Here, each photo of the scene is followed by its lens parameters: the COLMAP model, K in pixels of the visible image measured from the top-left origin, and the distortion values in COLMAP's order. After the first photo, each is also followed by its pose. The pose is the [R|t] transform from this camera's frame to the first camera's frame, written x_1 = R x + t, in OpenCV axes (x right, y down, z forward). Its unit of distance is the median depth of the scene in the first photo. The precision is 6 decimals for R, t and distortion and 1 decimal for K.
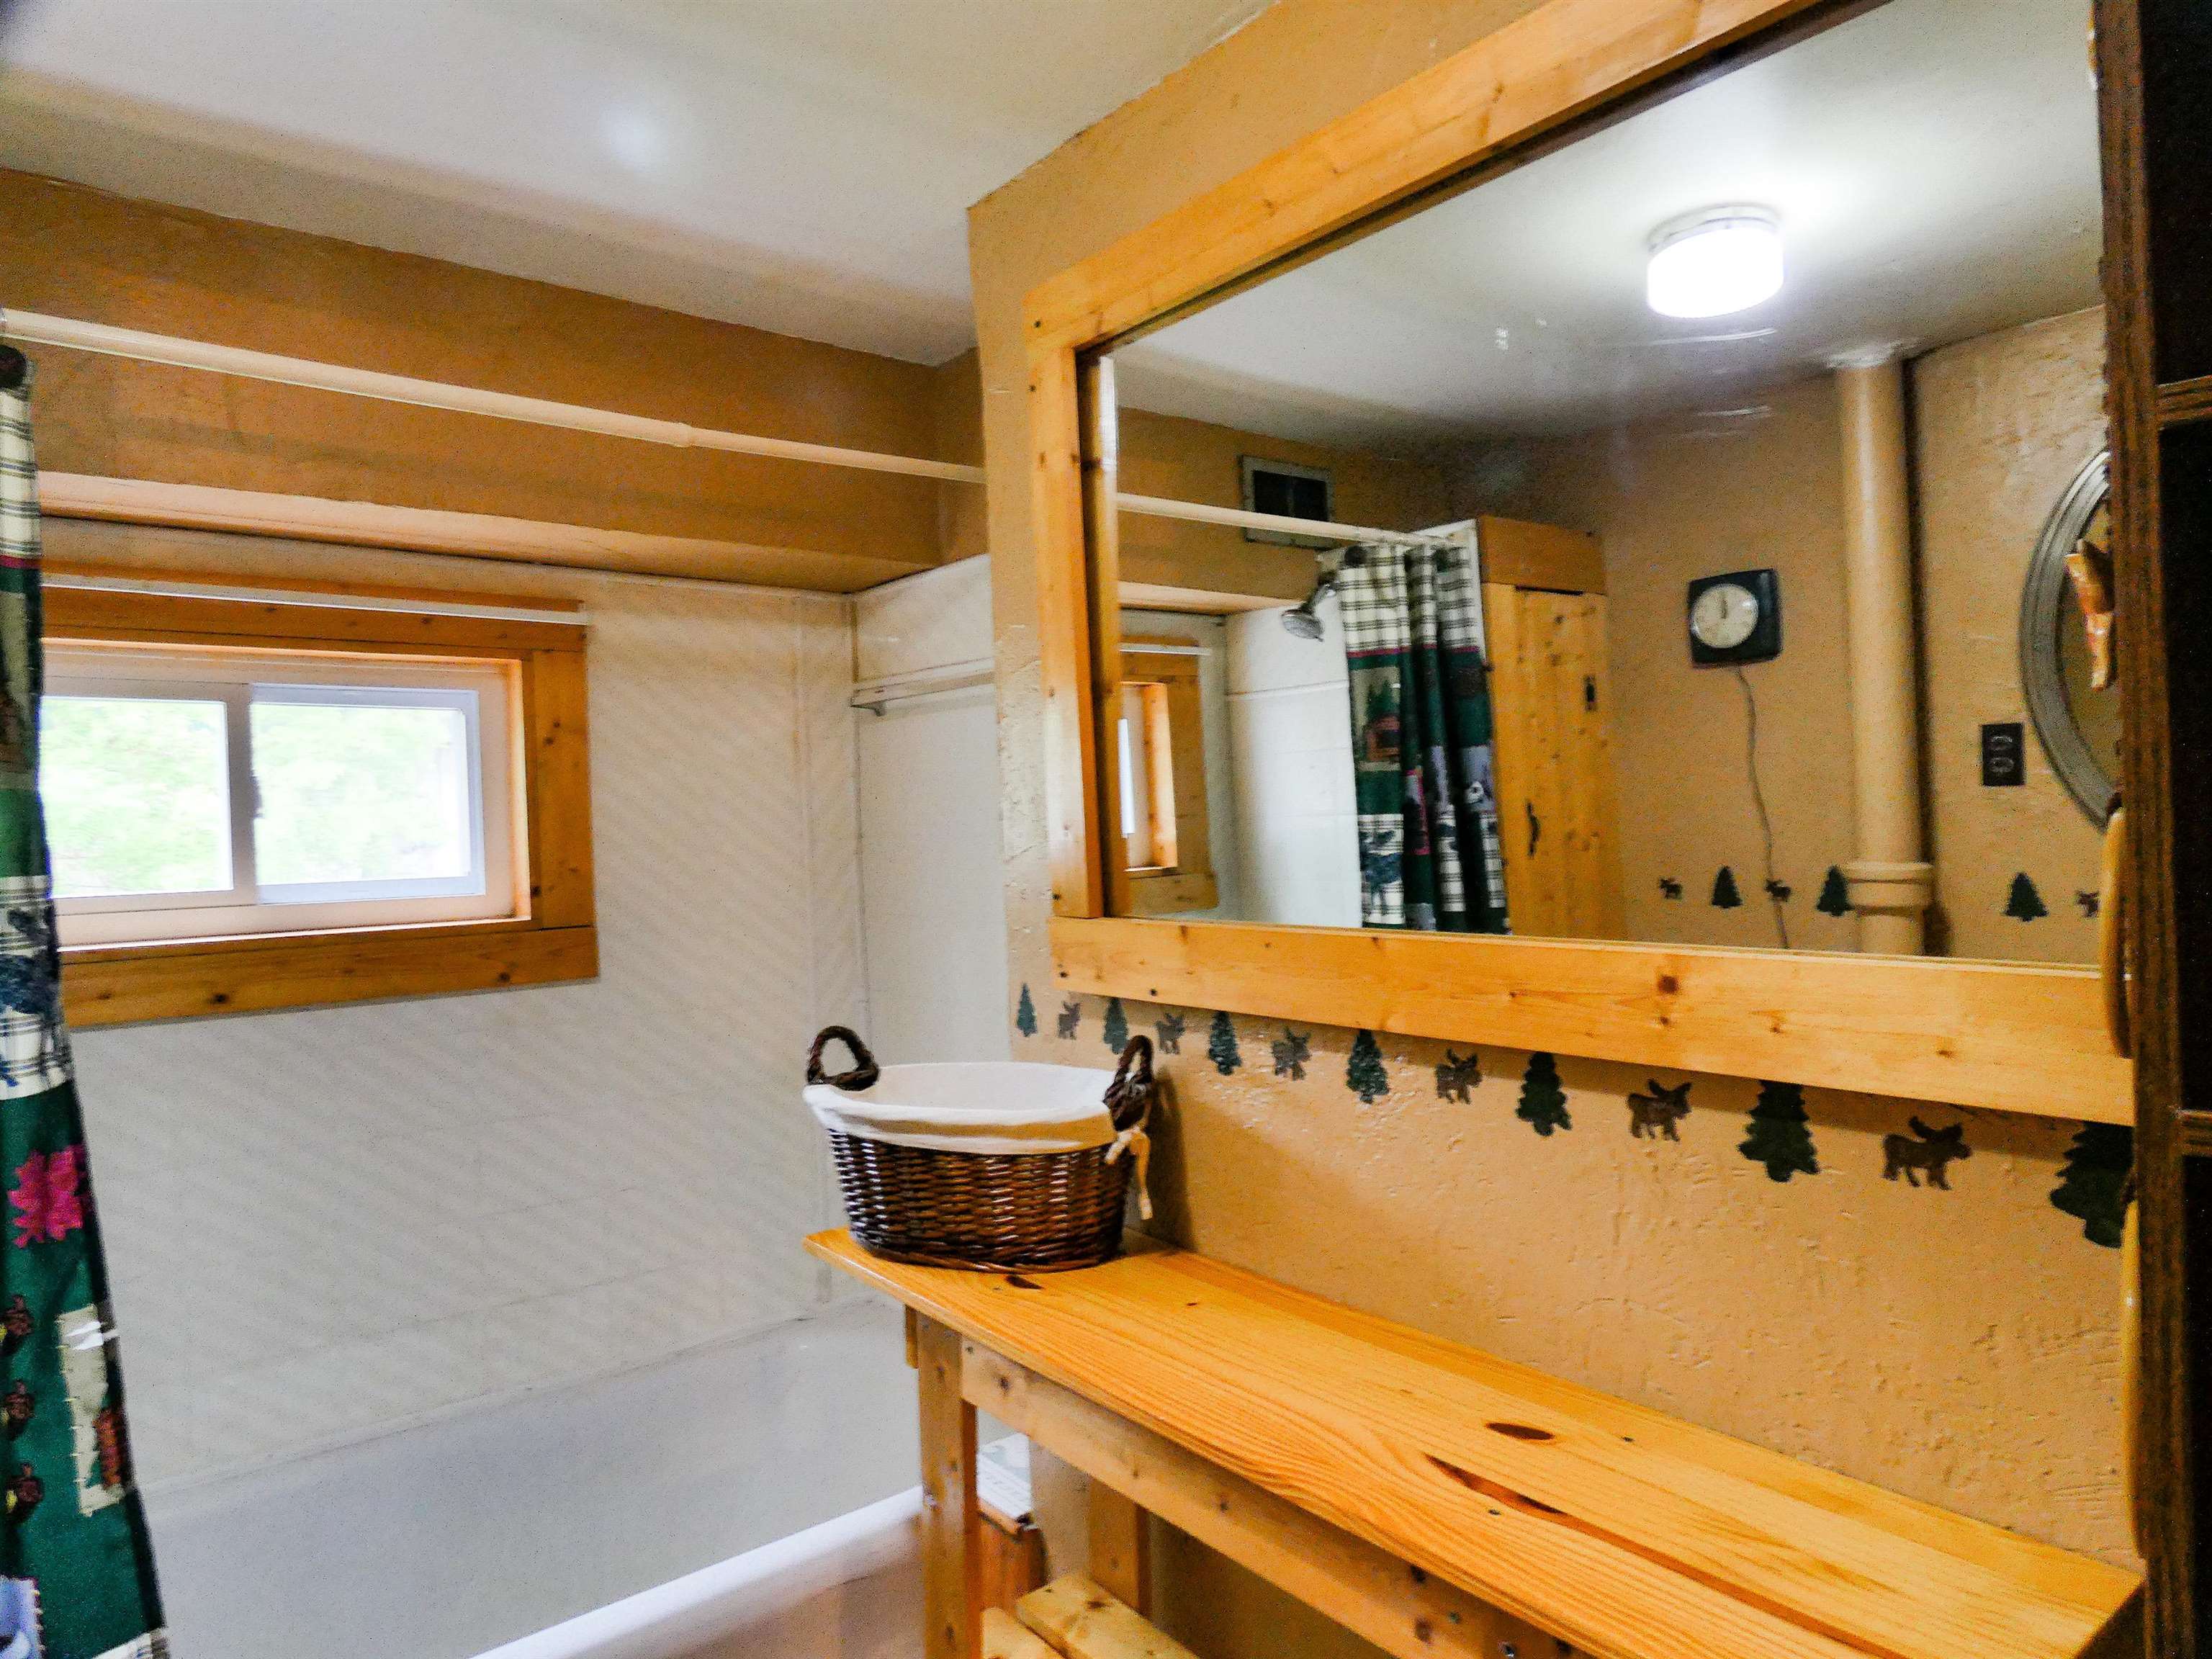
lens RADIAL K [[1354.6, 0, 1099.3], [0, 1354.6, 806.8], [0, 0, 1]] dist [-0.006252, -0.000308]
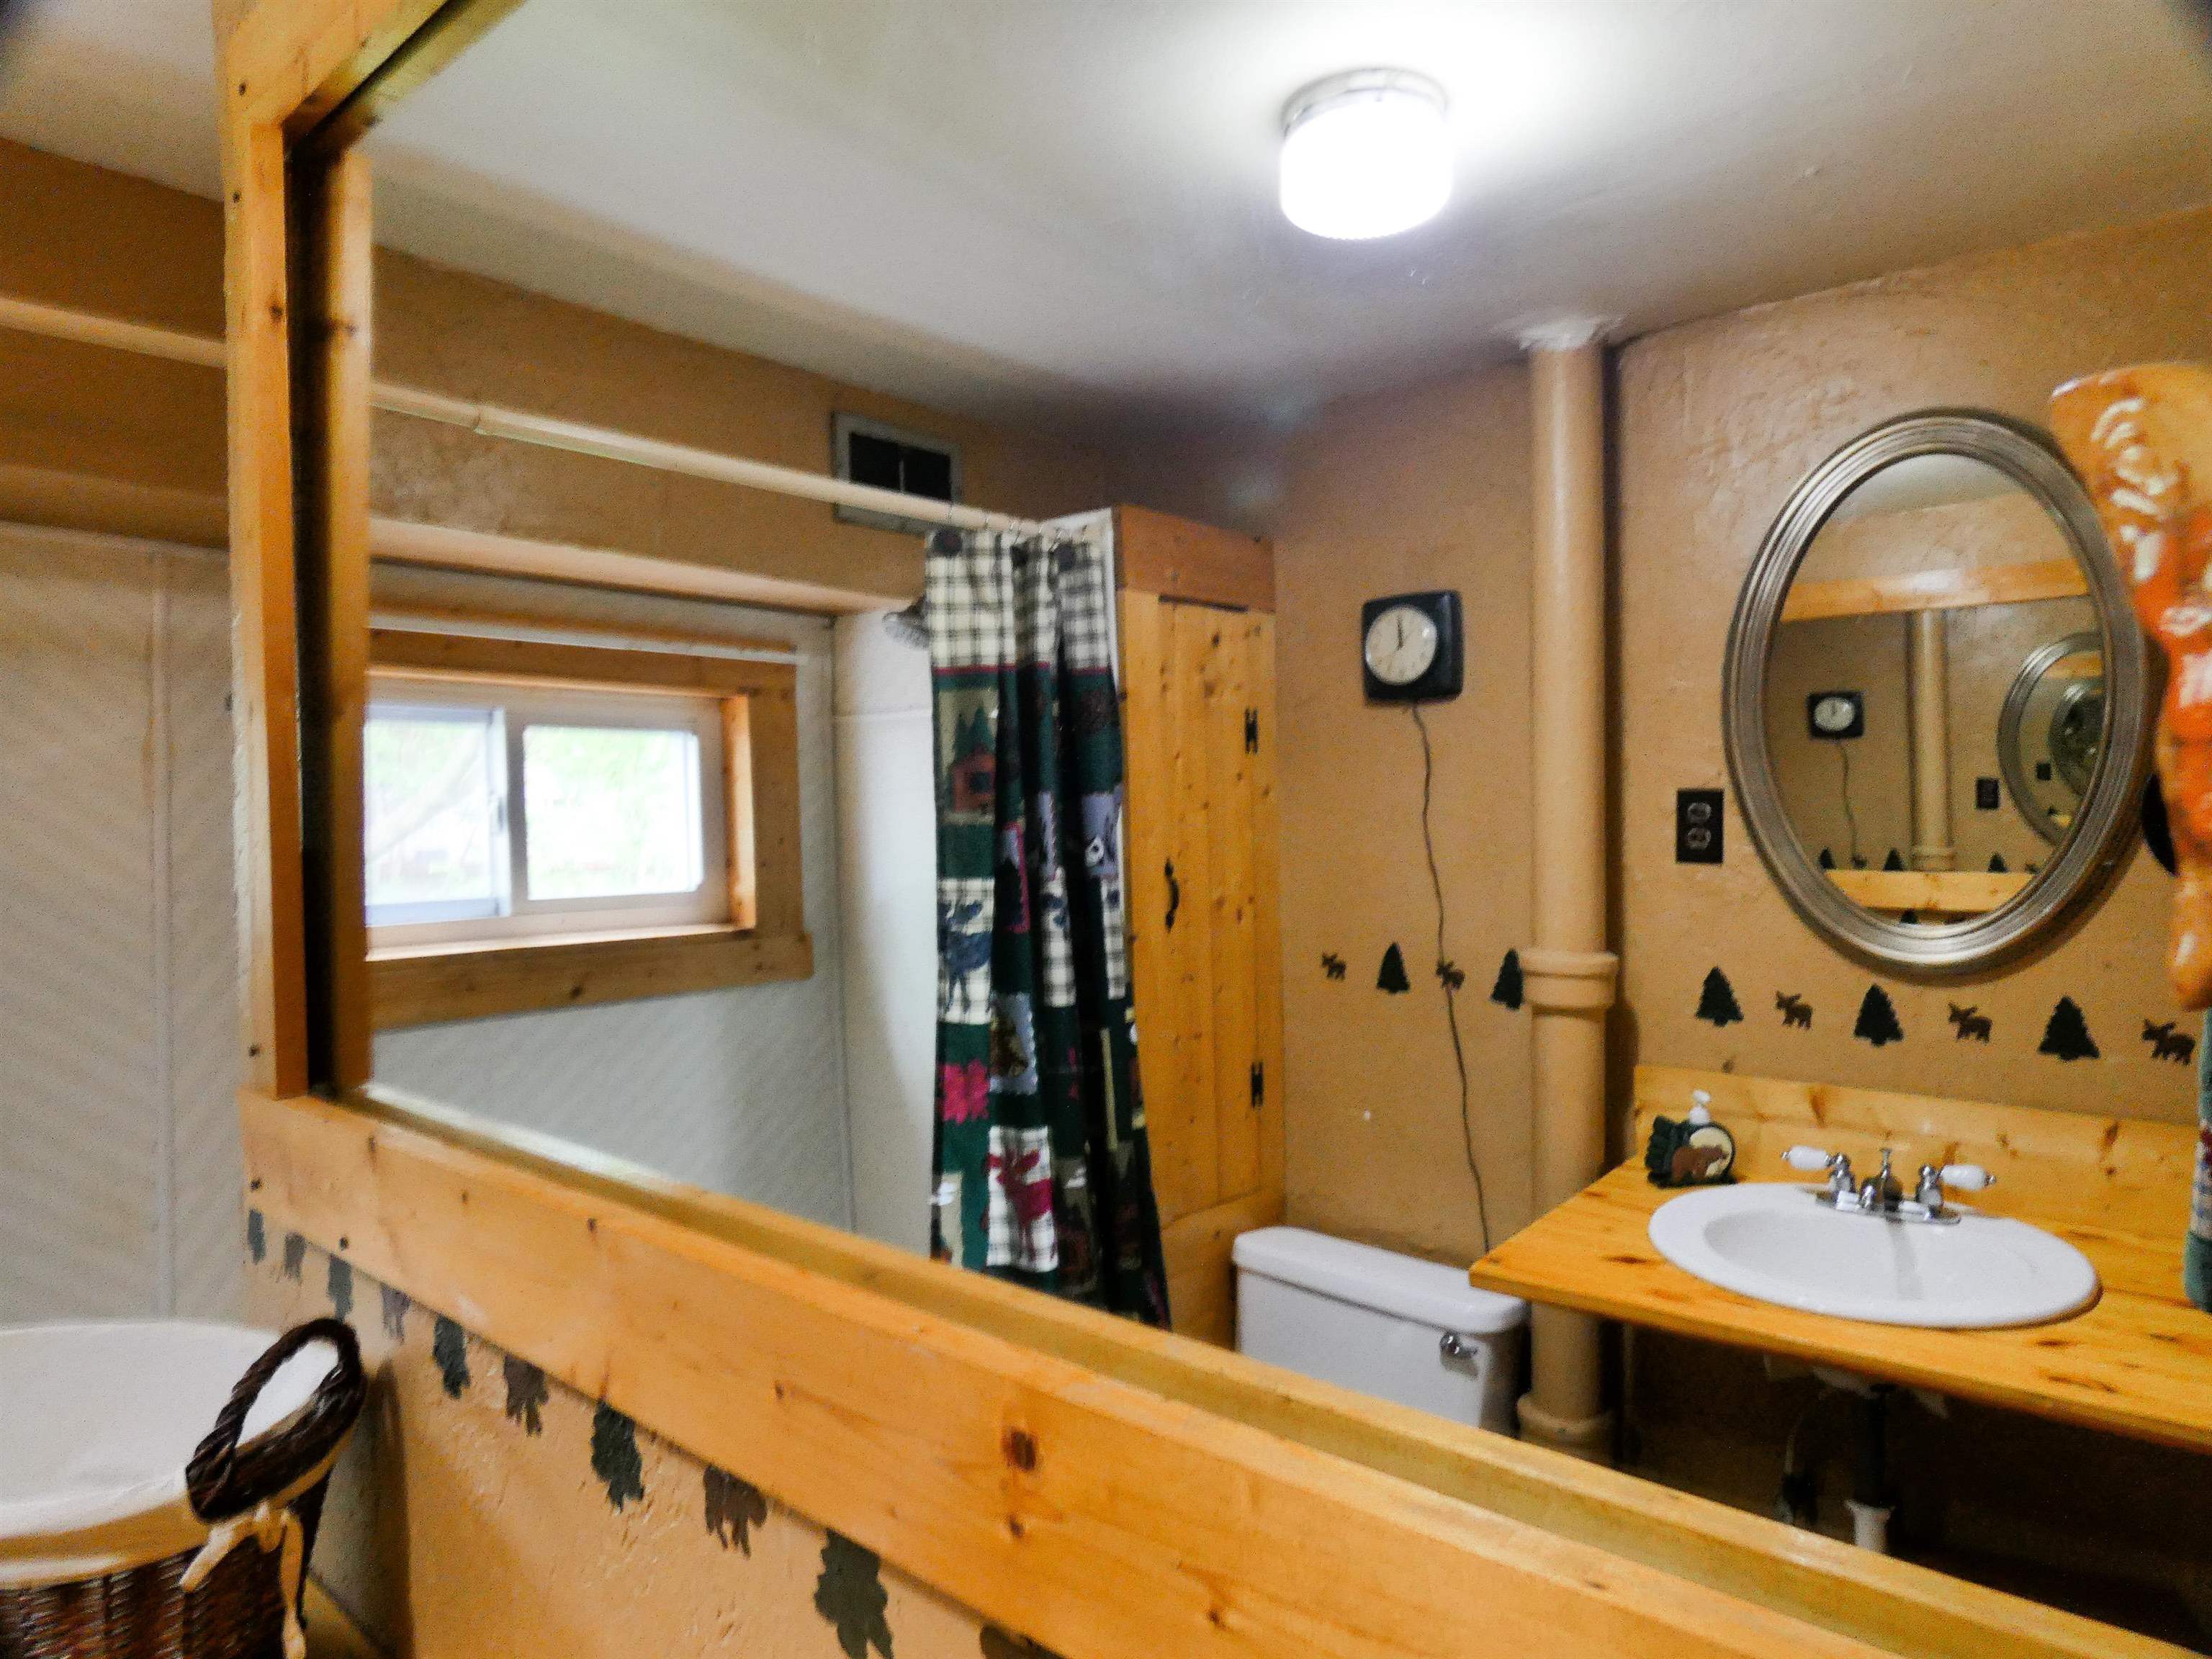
lens RADIAL K [[1354.6, 0, 1105.6], [0, 1354.6, 836.5], [0, 0, 1]] dist [-0.006252, -0.000308]
pose [[0.983169, 0.024368, 0.181067, 0.141014], [-0.026712, 0.999588, 0.010517, -0.028207], [-0.180737, -0.015177, 0.983414, 0.219934]]
